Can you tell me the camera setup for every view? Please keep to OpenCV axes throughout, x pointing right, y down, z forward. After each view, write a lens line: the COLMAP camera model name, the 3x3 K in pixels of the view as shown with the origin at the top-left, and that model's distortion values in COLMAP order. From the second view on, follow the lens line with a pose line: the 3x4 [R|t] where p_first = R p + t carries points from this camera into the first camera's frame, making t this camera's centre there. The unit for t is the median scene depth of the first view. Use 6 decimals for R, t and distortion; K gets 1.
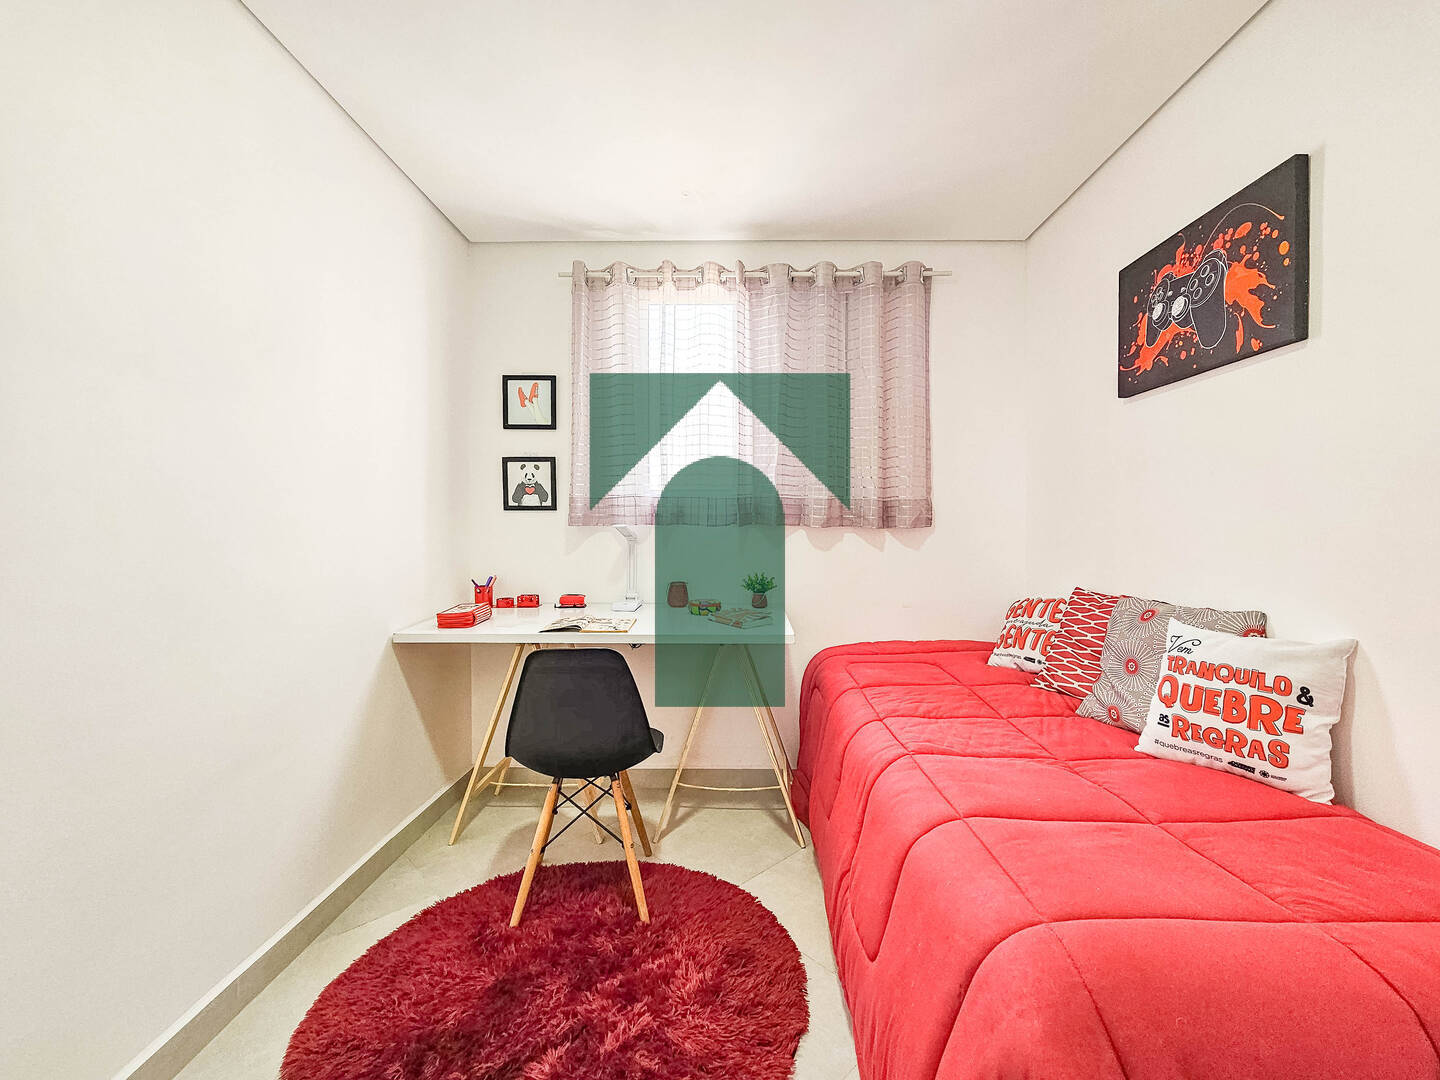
lens RADIAL K [[556.6, 0, 730.1], [0, 556.6, 540.1], [0, 0, 1]] dist [0.000997, 0.000437]
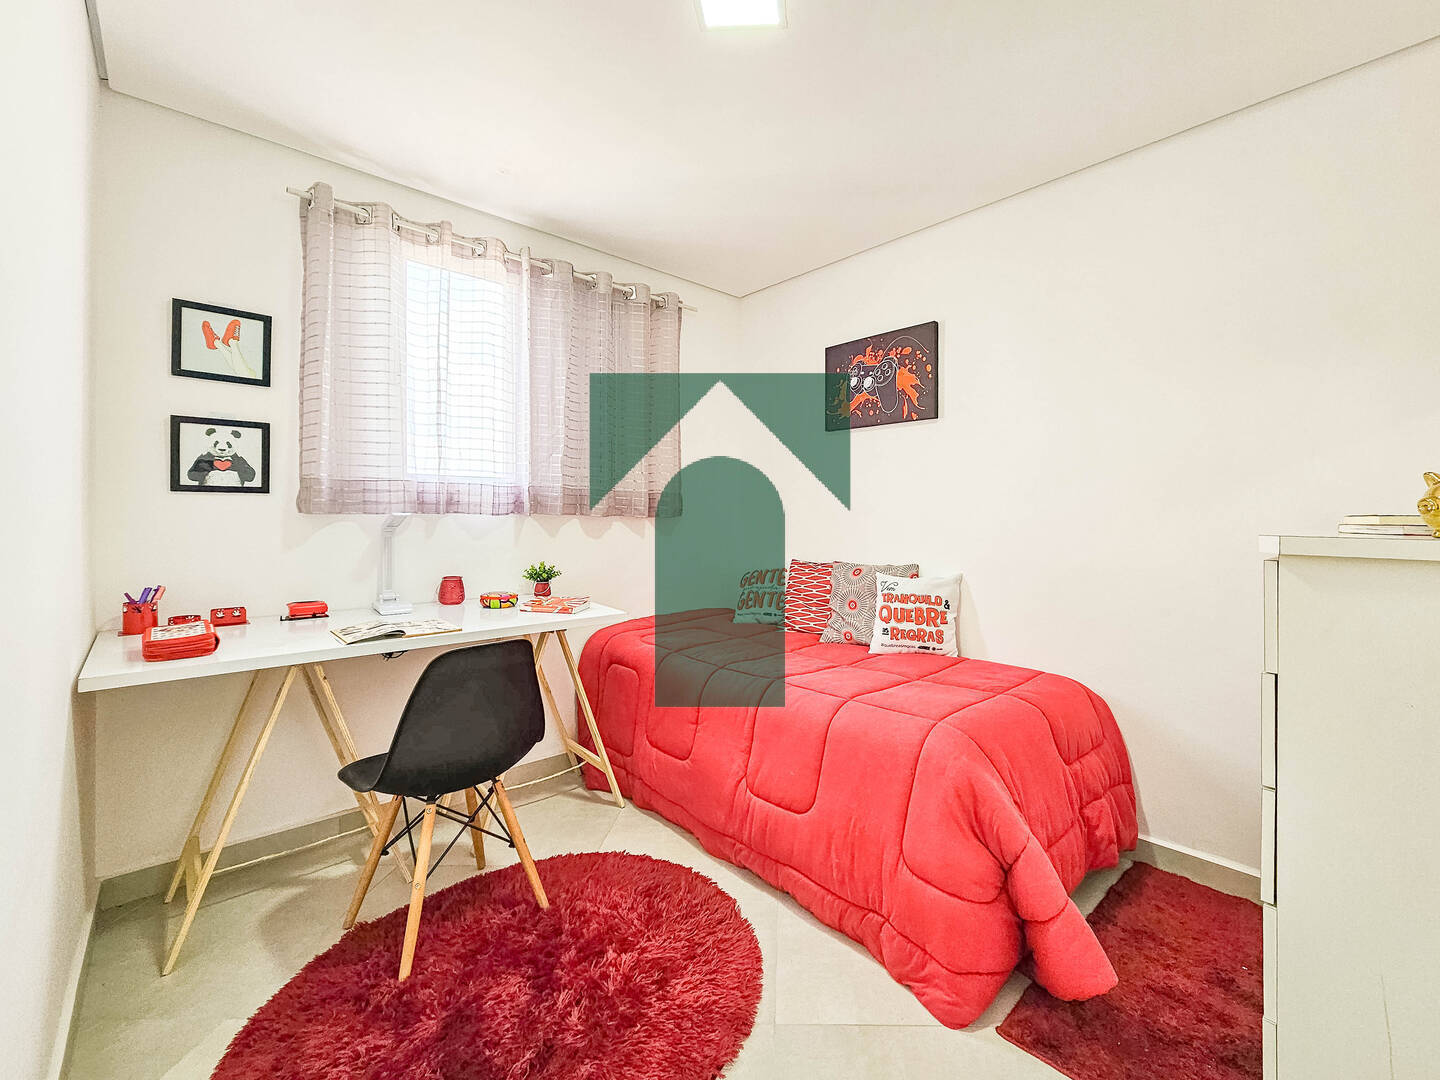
lens RADIAL K [[595.7, 0, 725.4], [0, 595.7, 525.3], [0, 0, 1]] dist [-0.000471, 0.000419]
pose [[0.749670, -0.007780, 0.661766, -0.679090], [0.012961, 0.999912, -0.002927, 0.000531], [-0.661684, 0.010772, 0.749705, -0.032215]]
